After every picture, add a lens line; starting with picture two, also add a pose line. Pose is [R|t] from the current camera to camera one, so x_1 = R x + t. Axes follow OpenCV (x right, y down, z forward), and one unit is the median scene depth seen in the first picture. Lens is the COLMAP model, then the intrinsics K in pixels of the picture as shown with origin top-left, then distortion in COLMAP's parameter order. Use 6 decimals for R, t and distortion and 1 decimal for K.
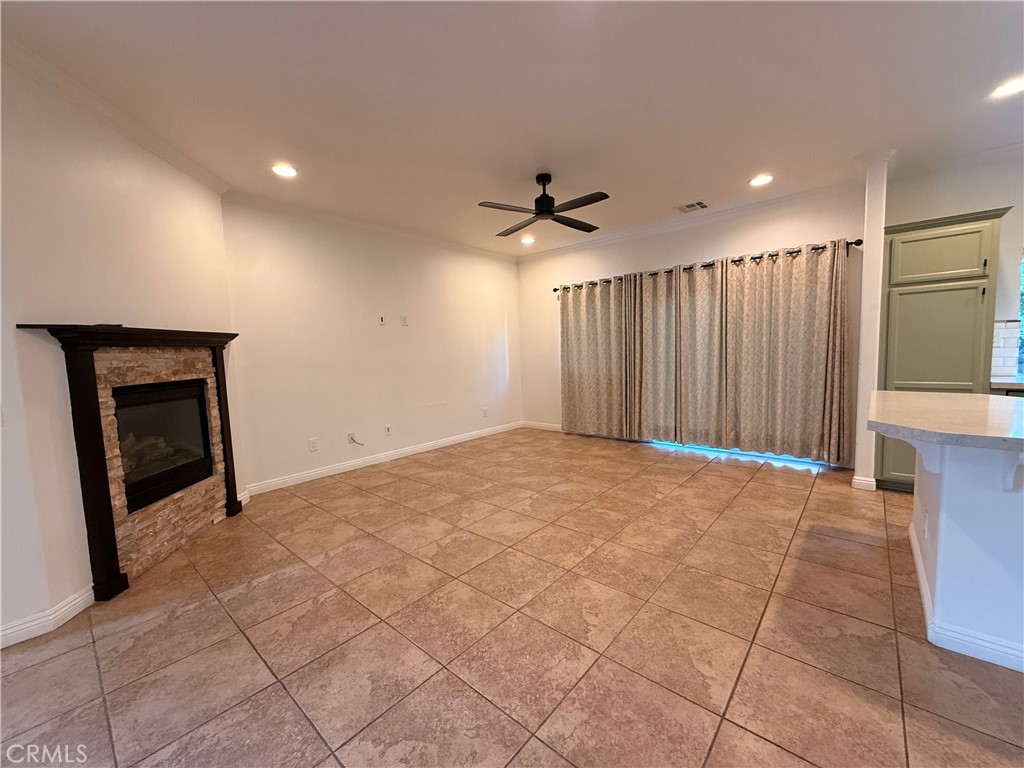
lens RADIAL K [[408.2, 0, 511.1], [0, 408.2, 384.8], [0, 0, 1]] dist [-0.000778, 0.000652]
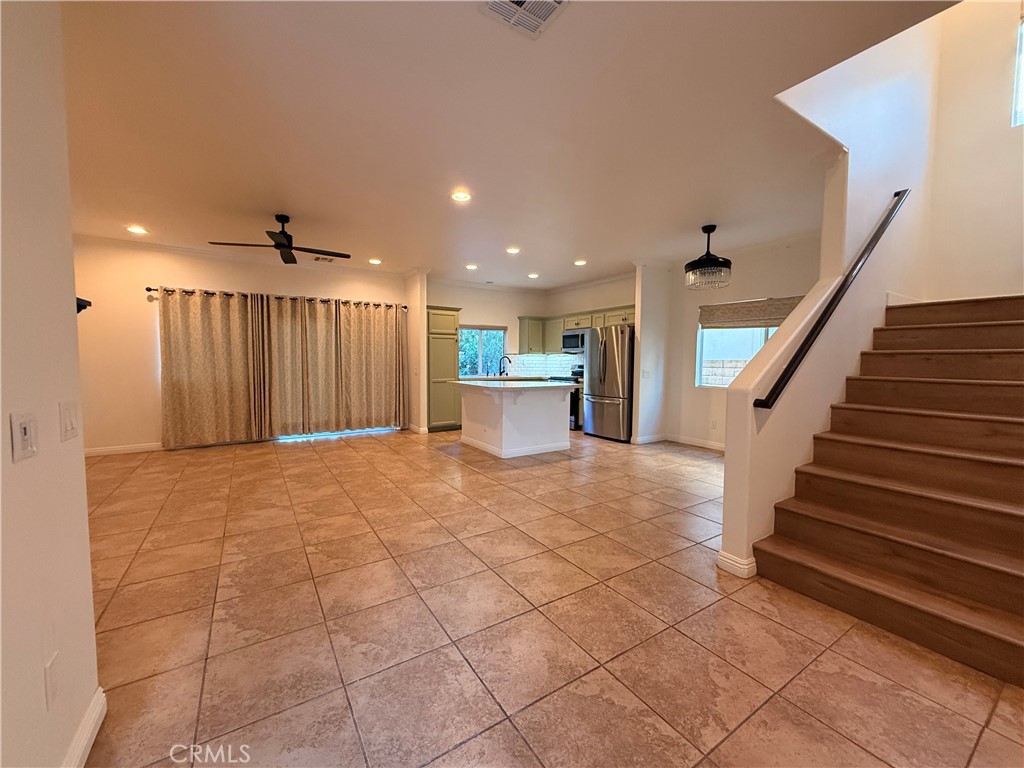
lens RADIAL K [[408.2, 0, 511.1], [0, 408.2, 384.8], [0, 0, 1]] dist [-0.000778, 0.000652]
pose [[0.275710, -0.025388, 0.960906, -1.013571], [0.064581, 0.997882, 0.007835, 0.032655], [-0.959069, 0.059896, 0.276766, 0.033411]]
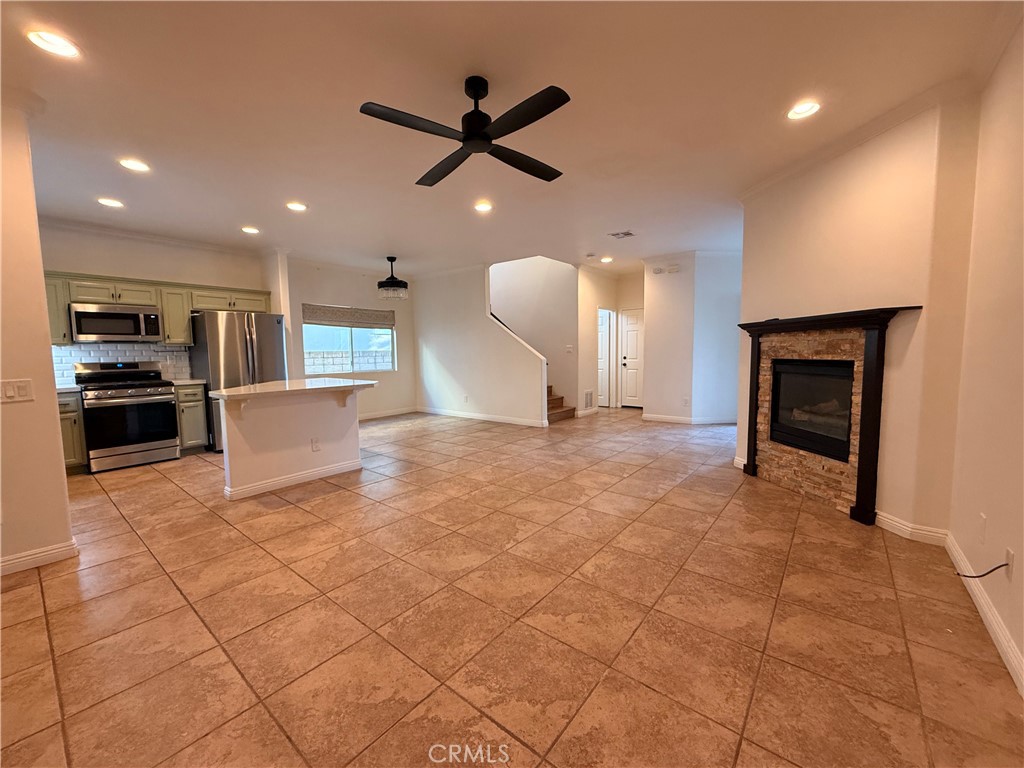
lens RADIAL K [[408.2, 0, 511.1], [0, 408.2, 384.8], [0, 0, 1]] dist [-0.000778, 0.000652]
pose [[-0.998067, 0.050886, -0.035670, 0.079040], [0.044158, 0.984614, 0.169071, -0.155592], [0.043725, 0.167169, -0.984958, 1.899045]]
